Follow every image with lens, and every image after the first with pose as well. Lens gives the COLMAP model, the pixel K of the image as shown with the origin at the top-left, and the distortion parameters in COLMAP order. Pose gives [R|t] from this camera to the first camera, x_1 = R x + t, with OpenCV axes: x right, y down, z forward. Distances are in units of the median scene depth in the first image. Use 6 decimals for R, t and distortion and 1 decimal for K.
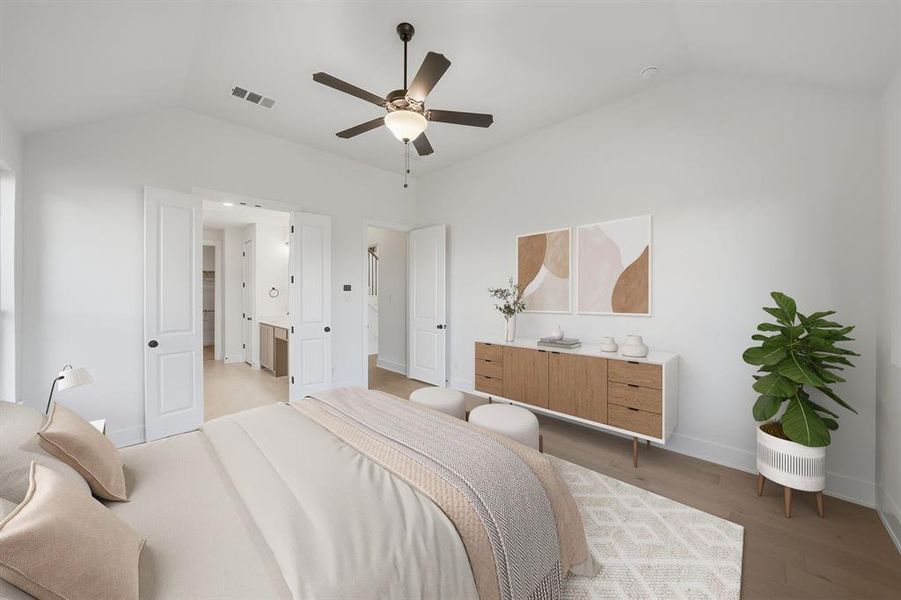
lens RADIAL K [[318.5, 0, 452.9], [0, 318.5, 292.4], [0, 0, 1]] dist [-0.017553, -0.000018]
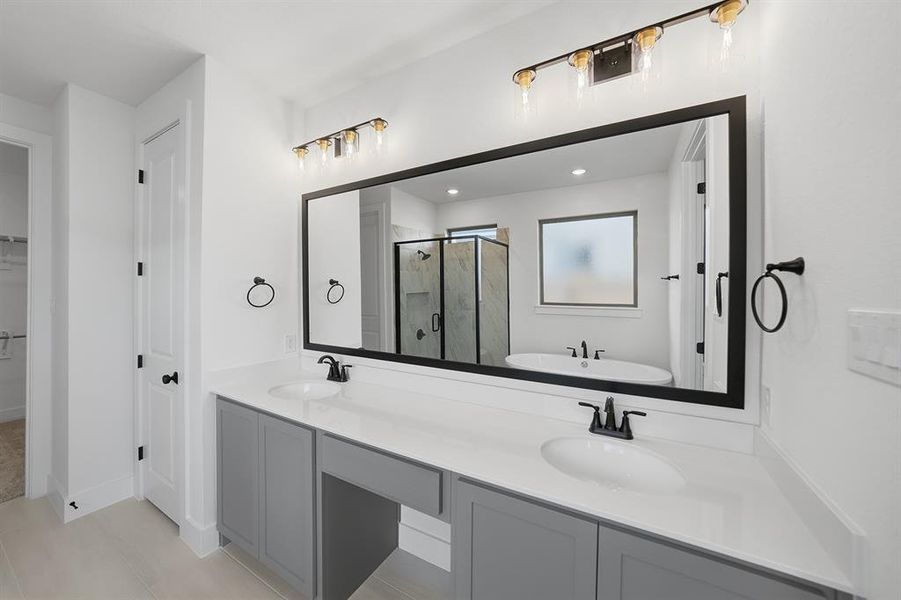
lens RADIAL K [[318.5, 0, 452.9], [0, 318.5, 292.4], [0, 0, 1]] dist [-0.017553, -0.000018]
pose [[0.961360, 0.007371, 0.275195, -0.437517], [-0.007417, 0.999972, -0.000872, -0.001256], [-0.275194, -0.001203, 0.961388, 0.599876]]
